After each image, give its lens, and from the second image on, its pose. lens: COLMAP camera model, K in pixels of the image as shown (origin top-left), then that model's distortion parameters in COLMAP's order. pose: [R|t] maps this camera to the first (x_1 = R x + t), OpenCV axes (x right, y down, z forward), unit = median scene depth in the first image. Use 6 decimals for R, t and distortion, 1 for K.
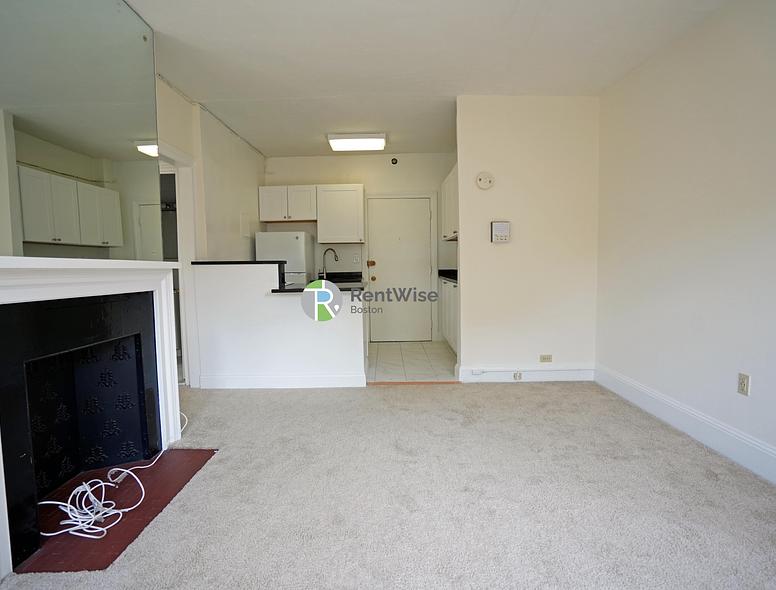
lens RADIAL K [[405.5, 0, 388.0], [0, 405.5, 295.0], [0, 0, 1]] dist [-0.001835, -0.000213]
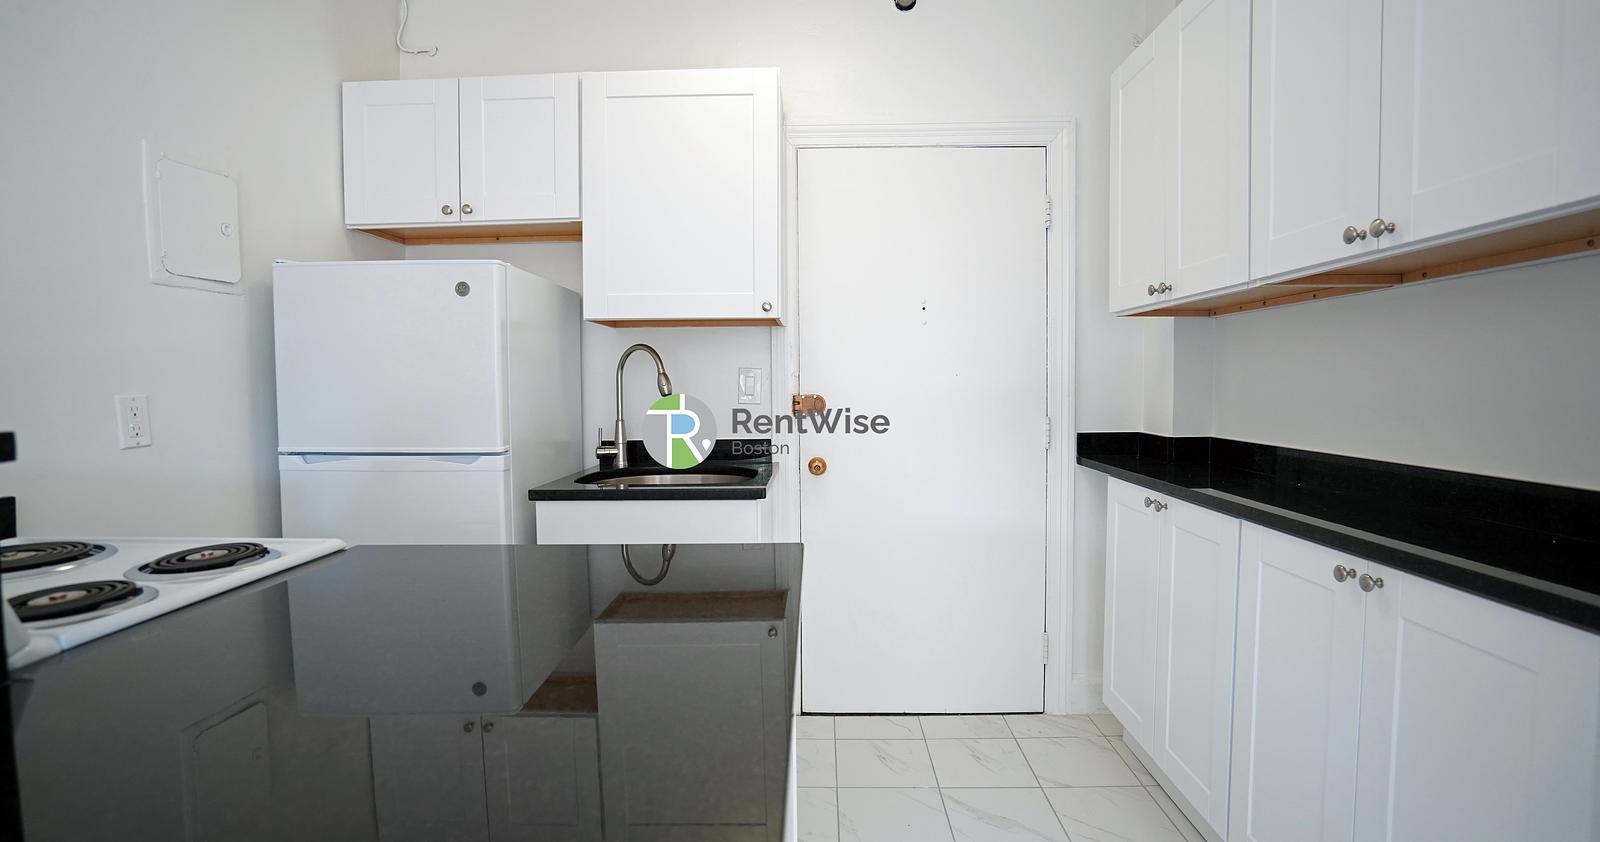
lens RADIAL K [[704.9, 0, 800.0], [0, 704.9, 421.0], [0, 0, 1]] dist [0.001006, 0.000057]
pose [[0.999182, 0.009833, -0.039232, -0.030656], [-0.010745, 0.999675, -0.023105, -0.059924], [0.038992, 0.023507, 0.998963, 0.583109]]
